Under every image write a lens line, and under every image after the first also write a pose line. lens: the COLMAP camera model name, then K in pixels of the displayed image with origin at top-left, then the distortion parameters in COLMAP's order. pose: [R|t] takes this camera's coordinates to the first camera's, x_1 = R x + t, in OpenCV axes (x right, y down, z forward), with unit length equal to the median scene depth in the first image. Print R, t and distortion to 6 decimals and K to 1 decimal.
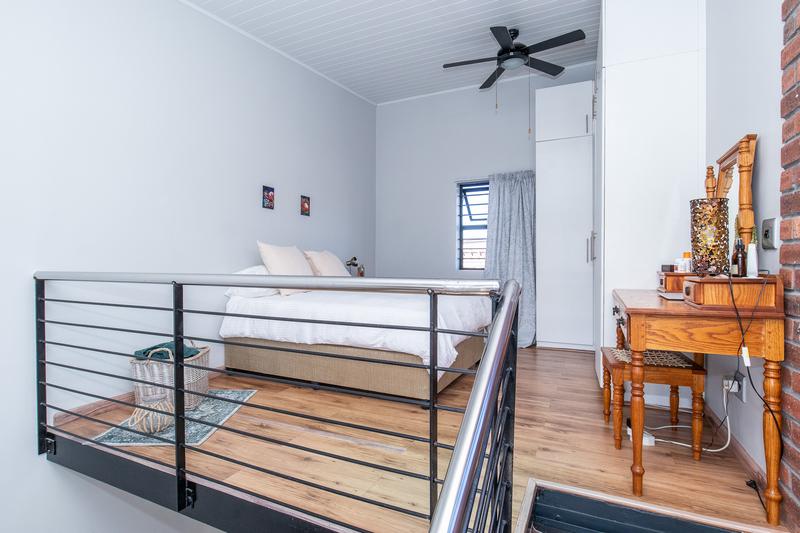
lens RADIAL K [[397.4, 0, 401.4], [0, 397.4, 265.6], [0, 0, 1]] dist [-0.001970, -0.002577]
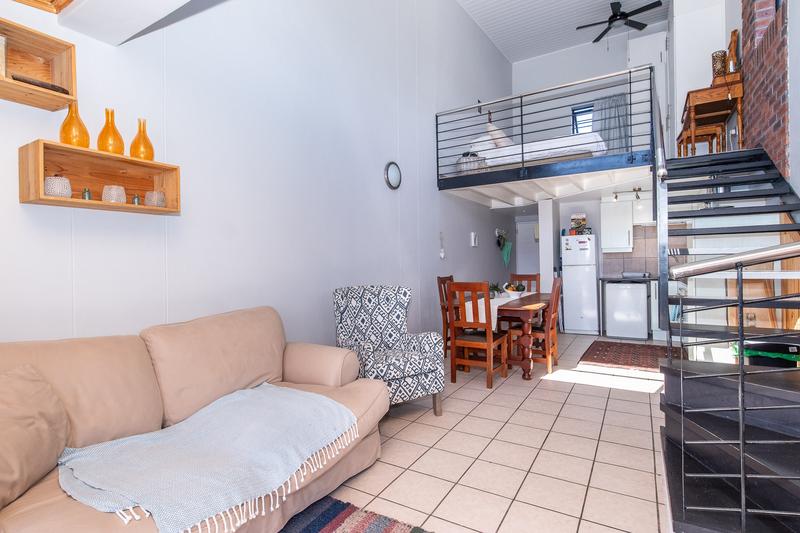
lens RADIAL K [[397.4, 0, 410.7], [0, 397.4, 262.3], [0, 0, 1]] dist [-0.001970, -0.002577]
pose [[0.994802, -0.020458, -0.099754, -0.431821], [0.019632, 0.999764, -0.009261, 0.496627], [0.099920, 0.007254, 0.994969, -0.757010]]
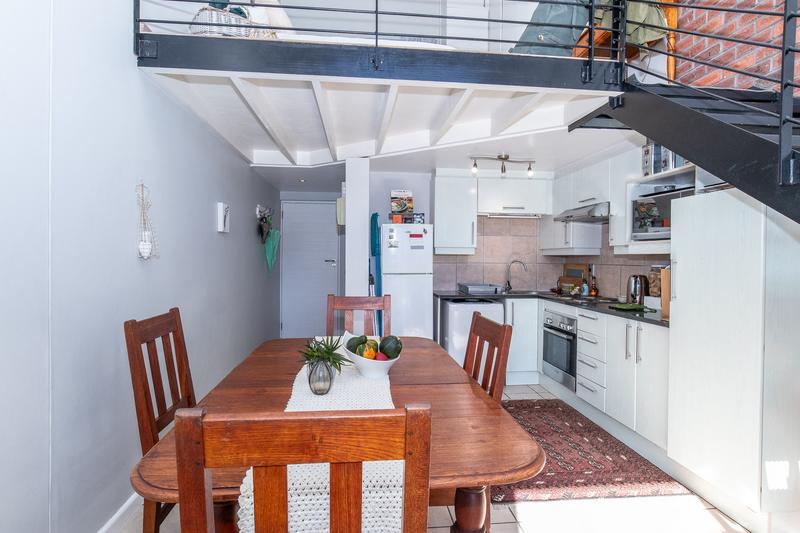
lens RADIAL K [[415.8, 0, 403.0], [0, 415.8, 262.7], [0, 0, 1]] dist [-0.007171, 0.000255]
pose [[0.858513, -0.002583, 0.512786, -0.447551], [-0.002352, 0.999957, 0.008975, 0.474278], [-0.512787, -0.008911, 0.858470, -0.038182]]
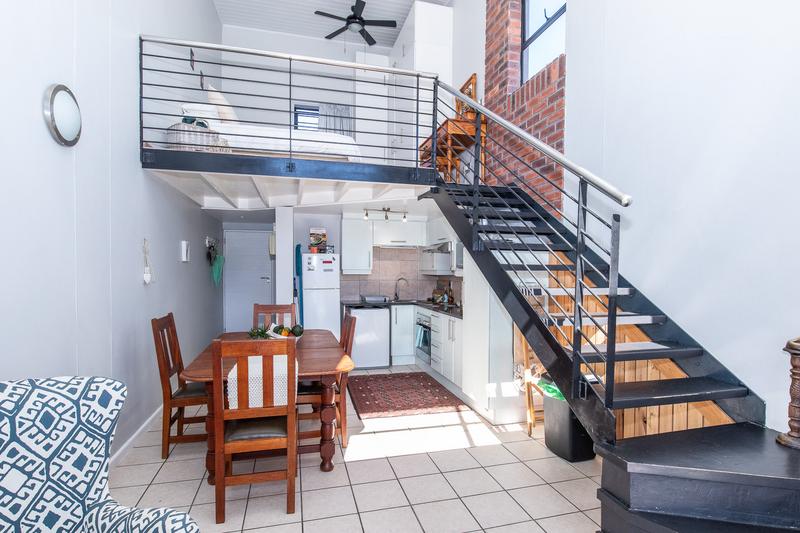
lens RADIAL K [[397.4, 0, 400.4], [0, 397.4, 278.5], [0, 0, 1]] dist [-0.001970, -0.002577]
pose [[0.770879, -0.013583, 0.636837, -0.568498], [0.000704, 0.999790, 0.020472, 0.449248], [-0.636982, -0.015333, 0.770726, -0.369033]]
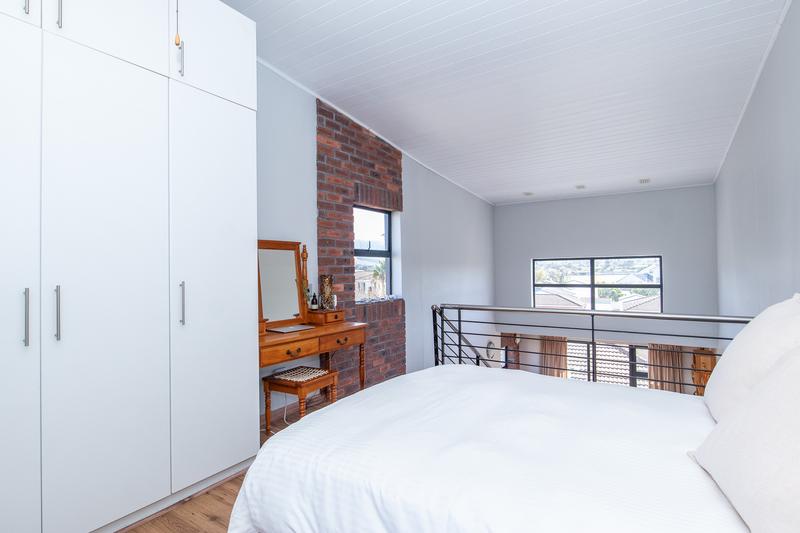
lens RADIAL K [[397.4, 0, 401.7], [0, 397.4, 261.3], [0, 0, 1]] dist [-0.001970, -0.002577]
pose [[-0.989224, 0.013657, 0.145770, 0.019636], [0.011765, 0.999835, -0.013832, -0.075214], [-0.145935, -0.011968, -0.989222, 1.186308]]
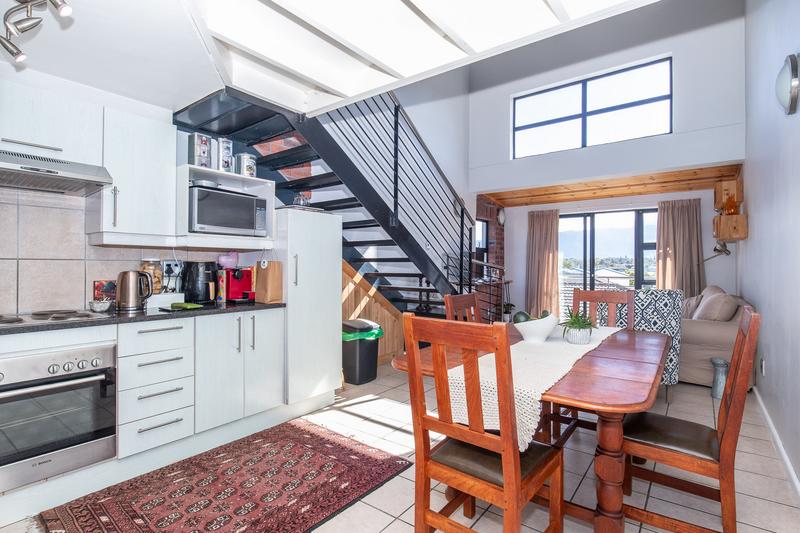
lens RADIAL K [[397.4, 0, 400.5], [0, 397.4, 265.5], [0, 0, 1]] dist [-0.001970, -0.002577]
pose [[-0.976369, -0.002876, 0.216091, -0.205062], [-0.003235, 0.999994, -0.001307, 0.493469], [-0.216086, -0.001975, -0.976372, 0.866719]]
